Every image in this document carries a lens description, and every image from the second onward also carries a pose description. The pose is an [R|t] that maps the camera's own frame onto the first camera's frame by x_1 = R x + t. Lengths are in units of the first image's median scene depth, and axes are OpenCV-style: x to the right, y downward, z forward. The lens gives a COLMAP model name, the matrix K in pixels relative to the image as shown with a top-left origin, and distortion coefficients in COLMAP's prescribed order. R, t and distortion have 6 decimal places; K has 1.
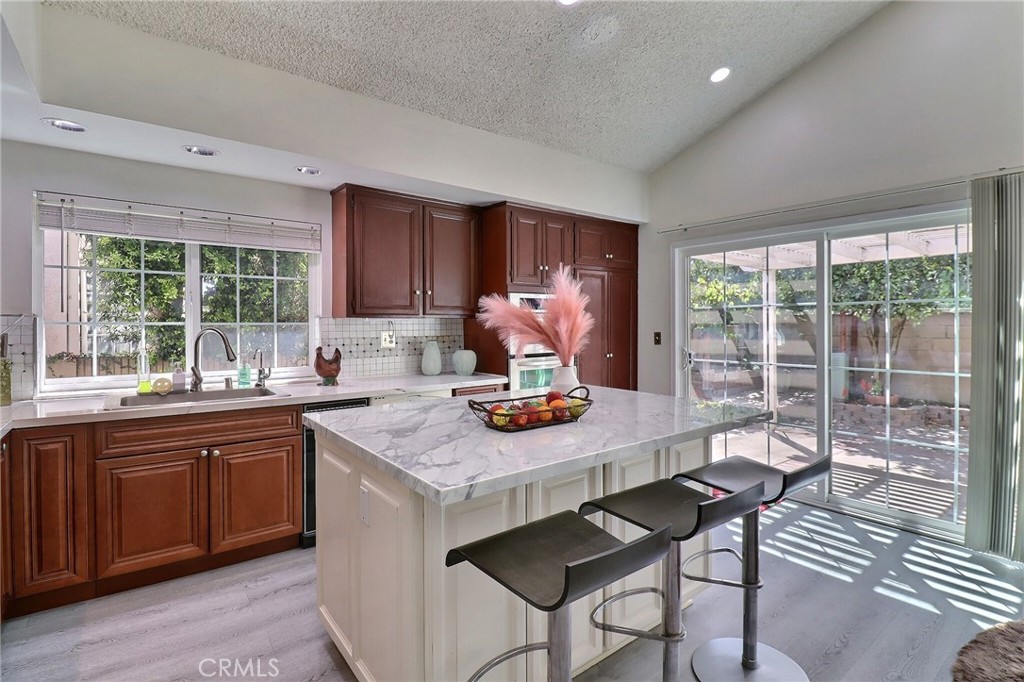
lens RADIAL K [[494.2, 0, 537.8], [0, 494.2, 328.3], [0, 0, 1]] dist [0.000423, -0.012017]
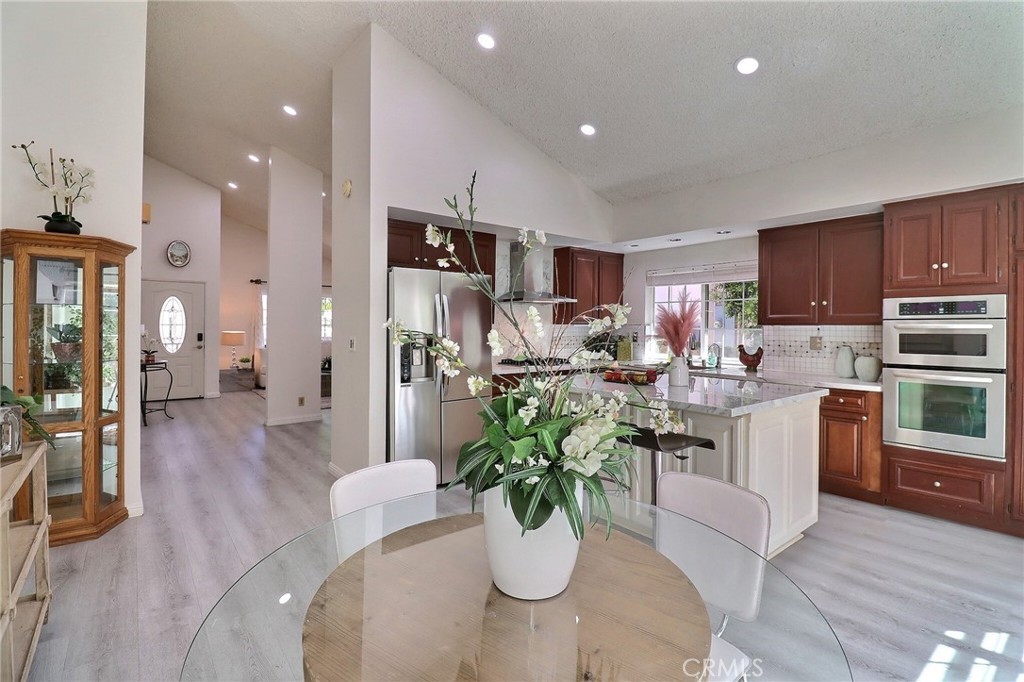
lens RADIAL K [[488.9, 0, 543.1], [0, 488.9, 327.4], [0, 0, 1]] dist [0.001483, -0.012959]
pose [[0.017423, 0.001898, -0.999846, 0.981307], [-0.018932, 0.999820, 0.001568, -0.005728], [0.999669, 0.018902, 0.017456, 0.359039]]
